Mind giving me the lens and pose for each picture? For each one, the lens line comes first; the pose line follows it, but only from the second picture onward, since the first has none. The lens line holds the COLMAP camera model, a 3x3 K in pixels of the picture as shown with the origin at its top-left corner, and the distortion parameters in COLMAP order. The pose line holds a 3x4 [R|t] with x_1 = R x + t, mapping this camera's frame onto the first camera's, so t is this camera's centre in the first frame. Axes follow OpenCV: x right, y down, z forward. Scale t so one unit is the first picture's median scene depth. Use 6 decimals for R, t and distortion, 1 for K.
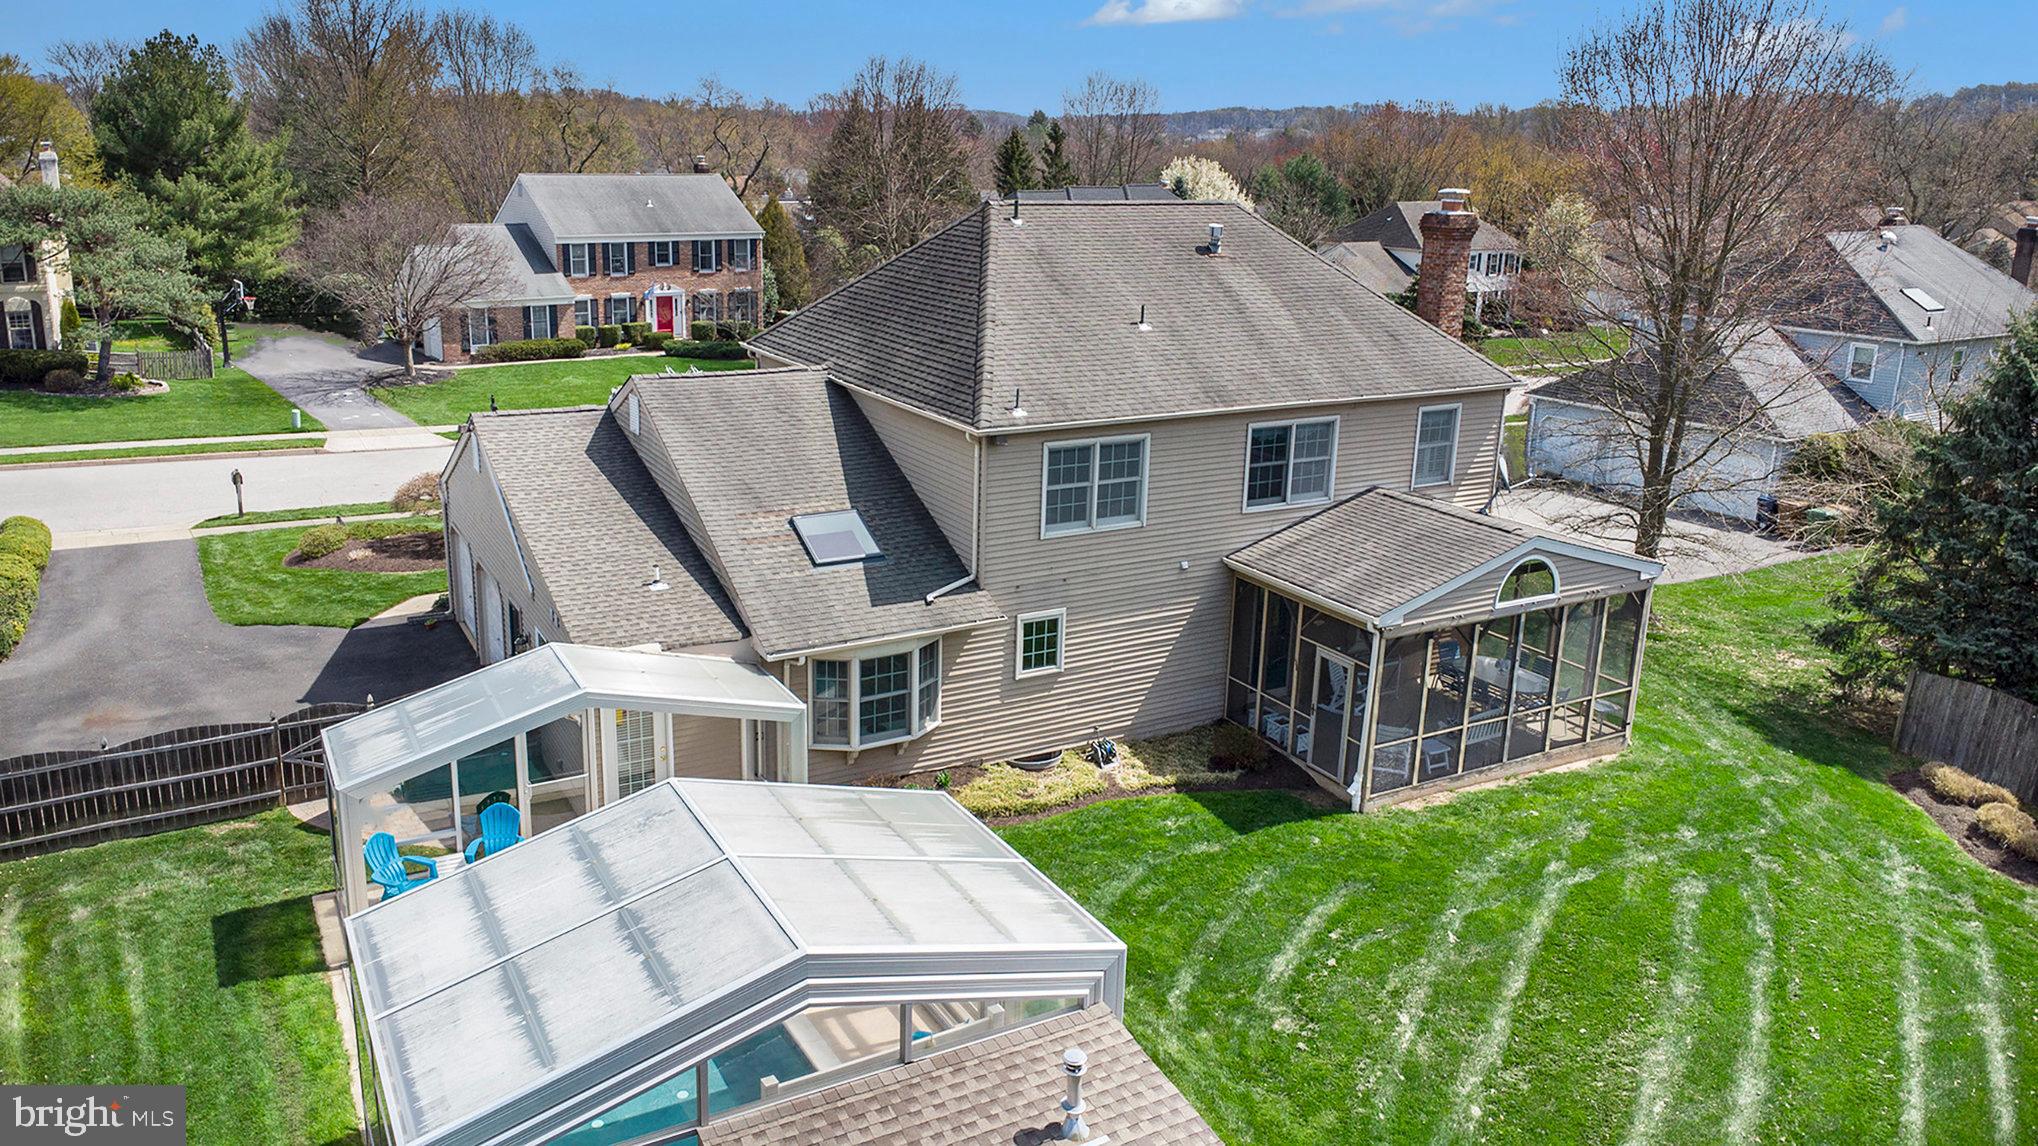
lens RADIAL K [[1468.6, 0, 961.9], [0, 1468.6, 527.2], [0, 0, 1]] dist [0.025430, -0.040418]
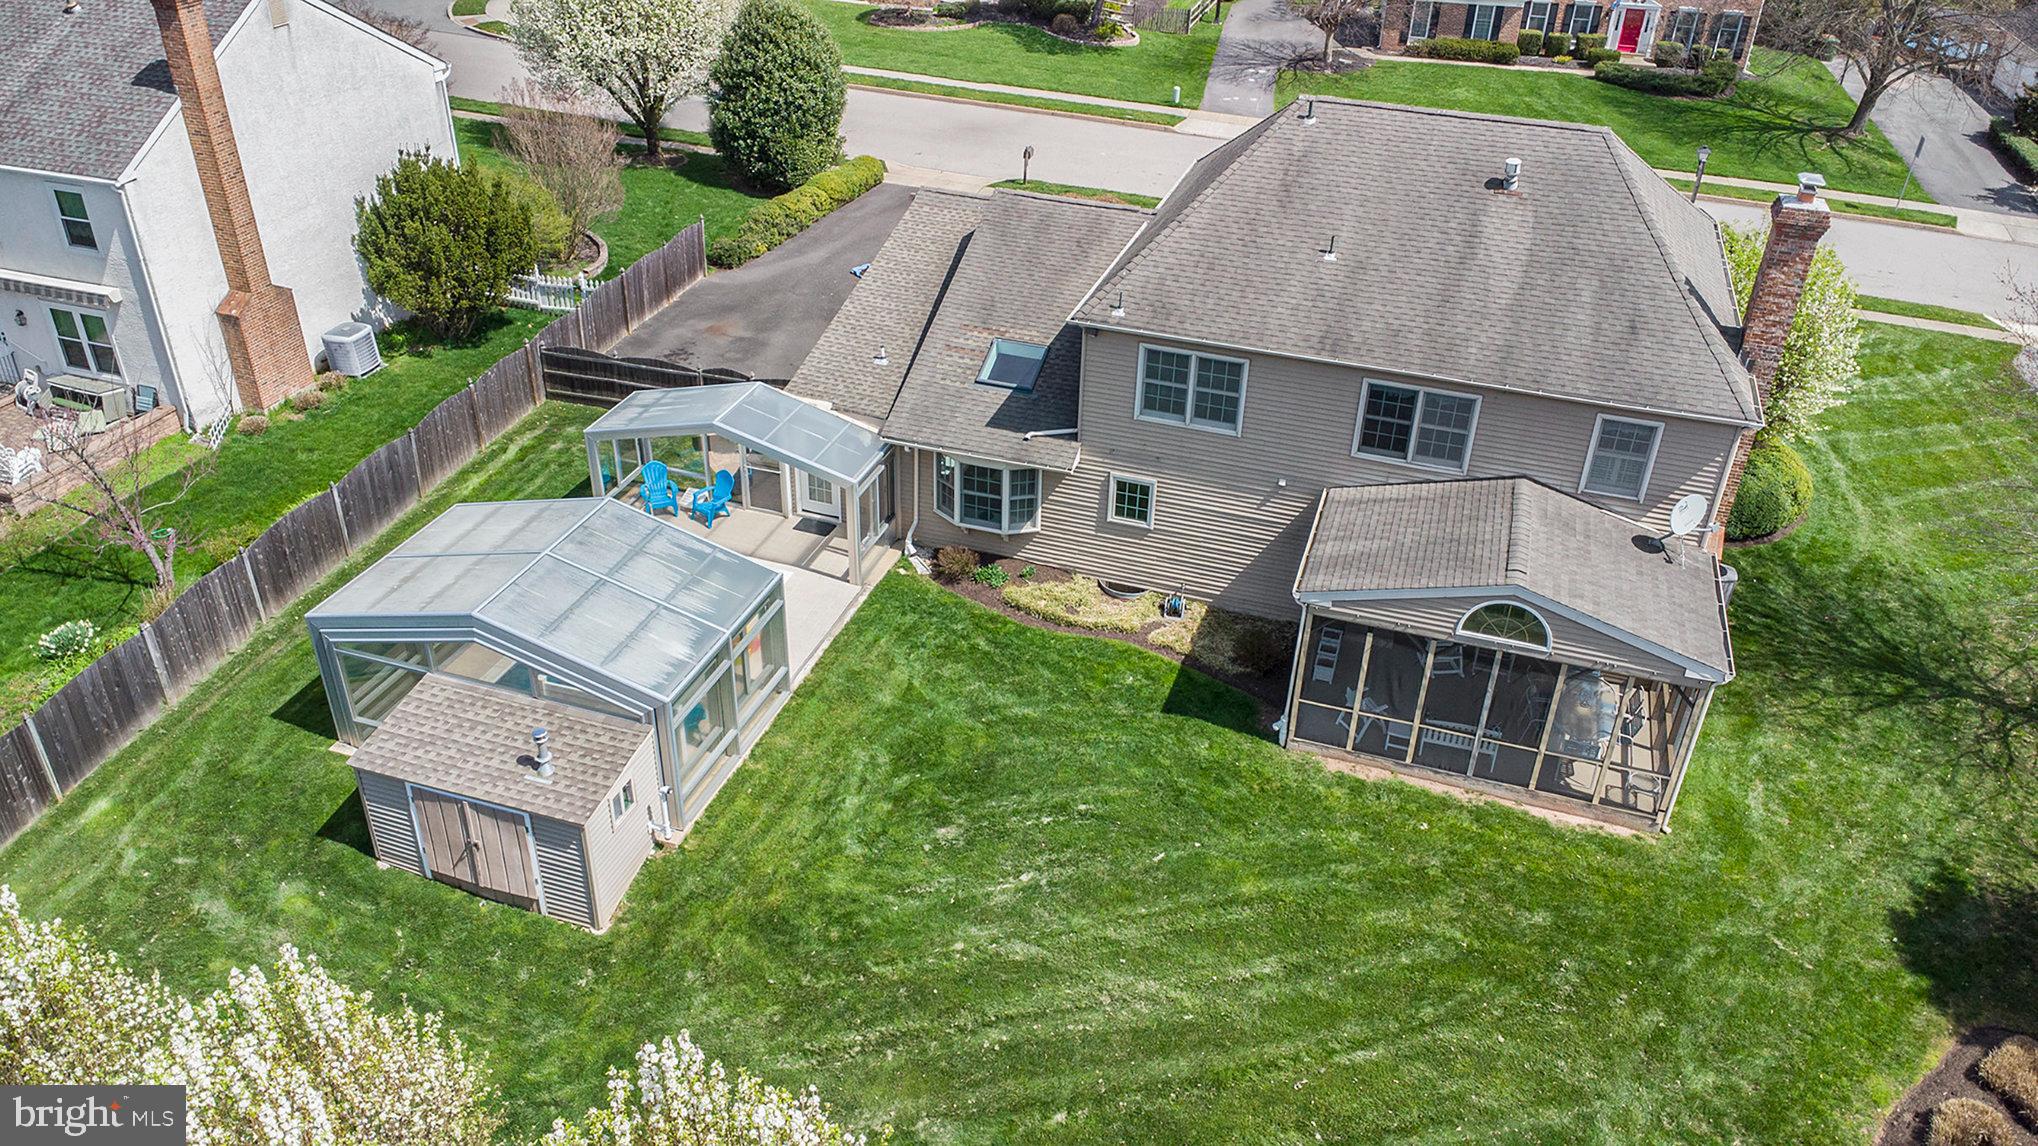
lens RADIAL K [[1457.2, 0, 1026.3], [0, 1457.2, 492.0], [0, 0, 1]] dist [0.000400, -0.000604]
pose [[0.696375, 0.360568, -0.620527, 0.721121], [-0.201033, 0.928018, 0.313636, -0.279393], [0.688947, -0.093662, 0.718734, 0.092444]]
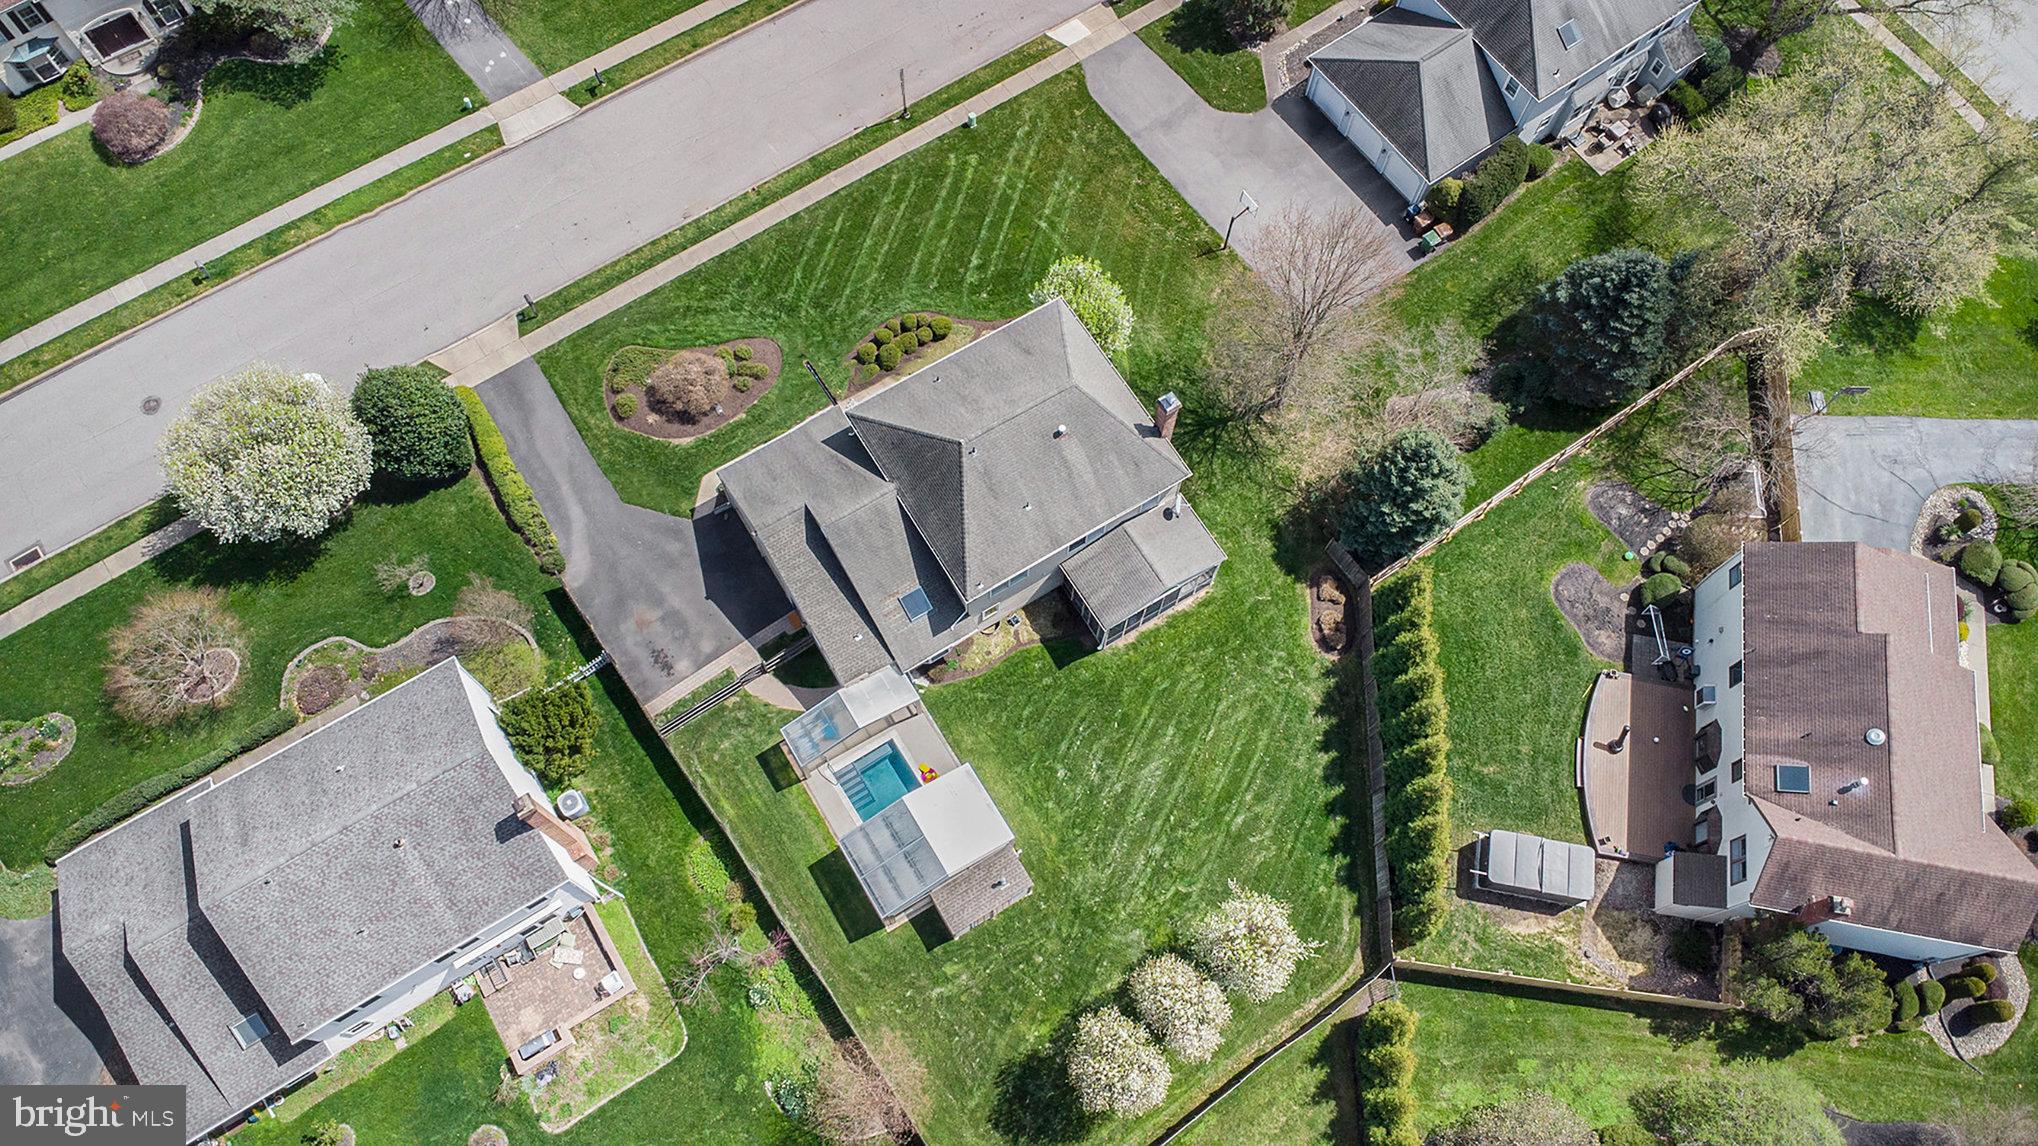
lens RADIAL K [[1464.3, 0, 1008.9], [0, 1464.3, 568.8], [0, 0, 1]] dist [0.012318, 0.001221]
pose [[0.997688, -0.066890, 0.011976, 0.058199], [0.031040, 0.605371, 0.795338, -2.155858], [-0.060451, -0.793128, 0.606048, -0.609045]]
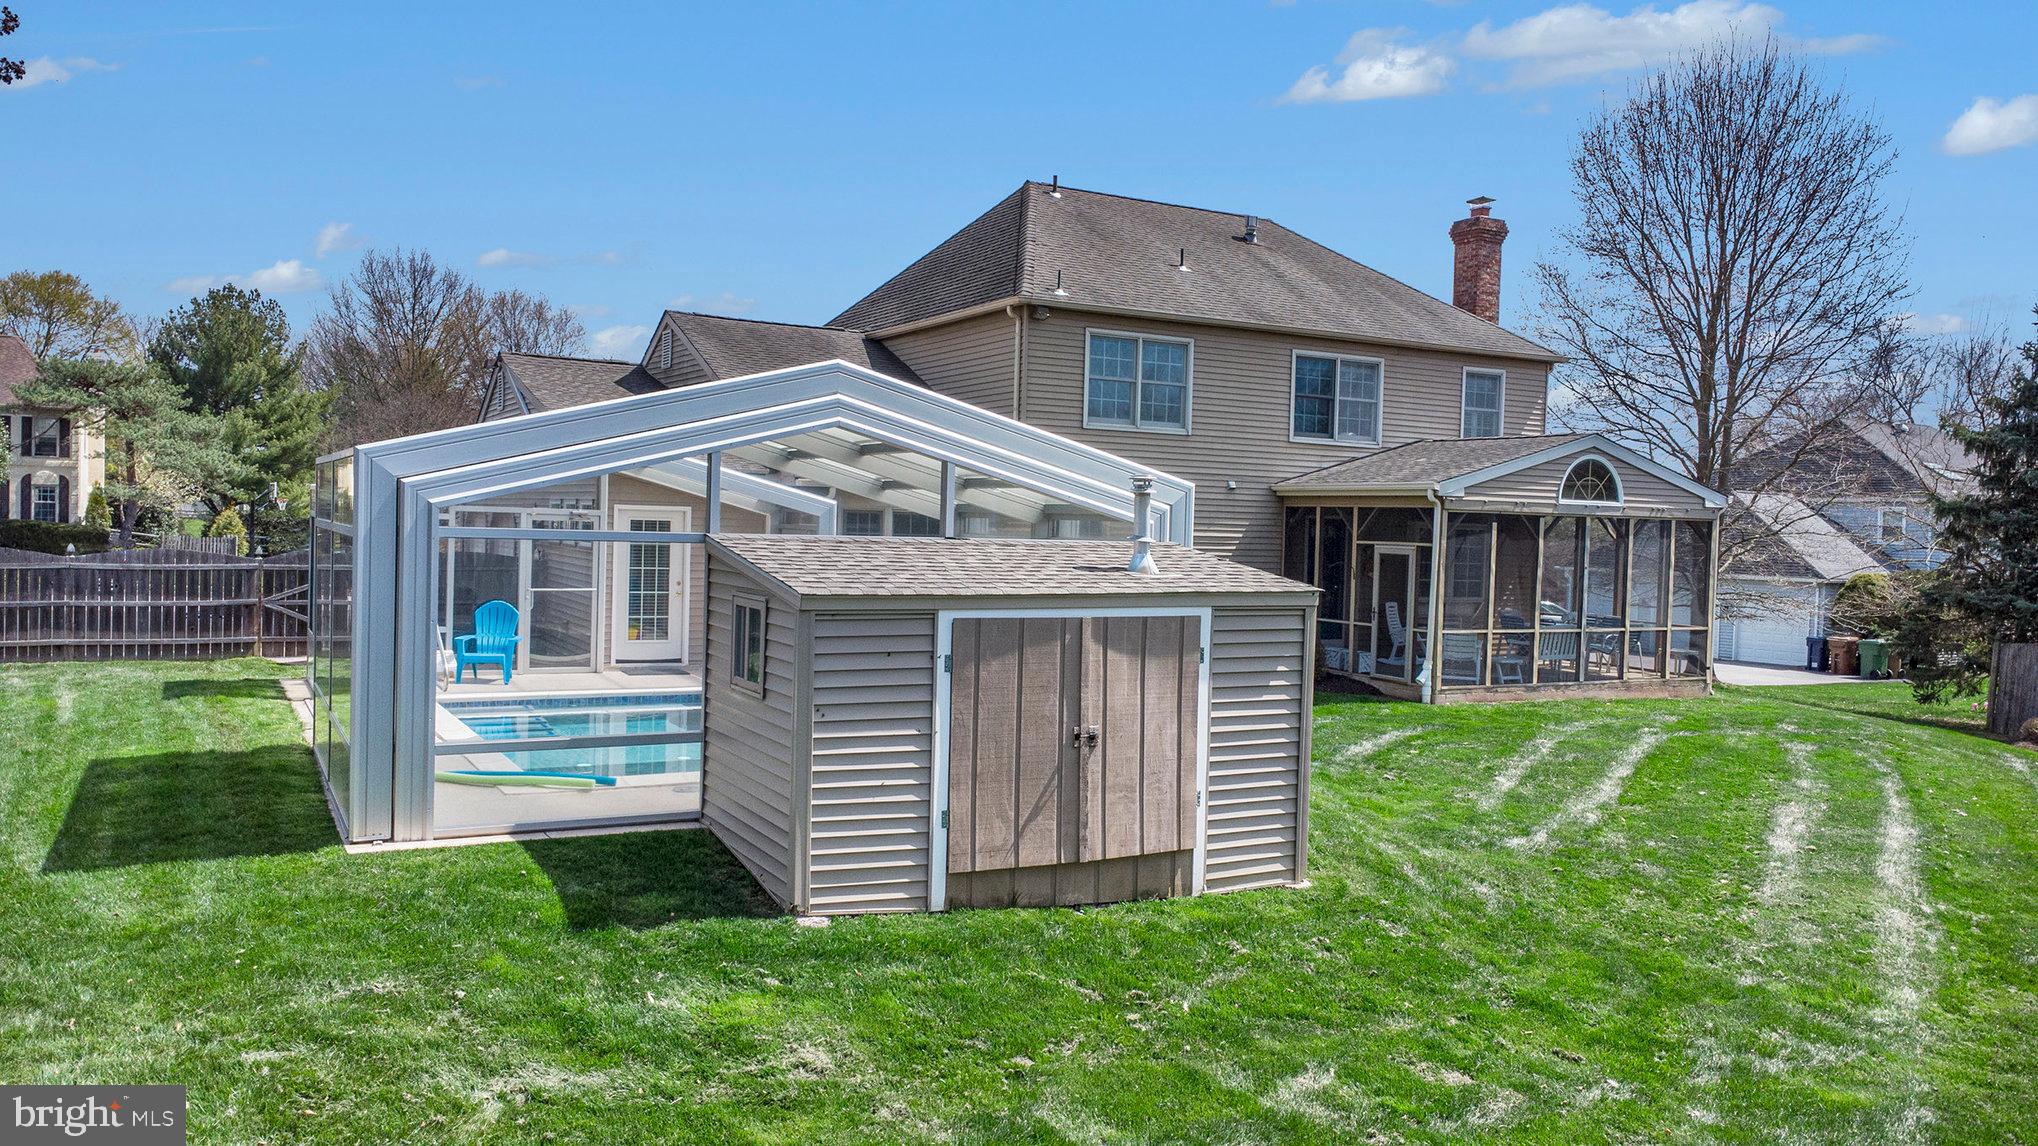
lens RADIAL K [[1464.3, 0, 1008.9], [0, 1464.3, 568.8], [0, 0, 1]] dist [0.012318, 0.001221]
pose [[0.999892, 0.006819, 0.013045, -0.006880], [-0.003717, 0.974473, -0.224476, 0.304006], [-0.014243, 0.224403, 0.974392, 0.084332]]
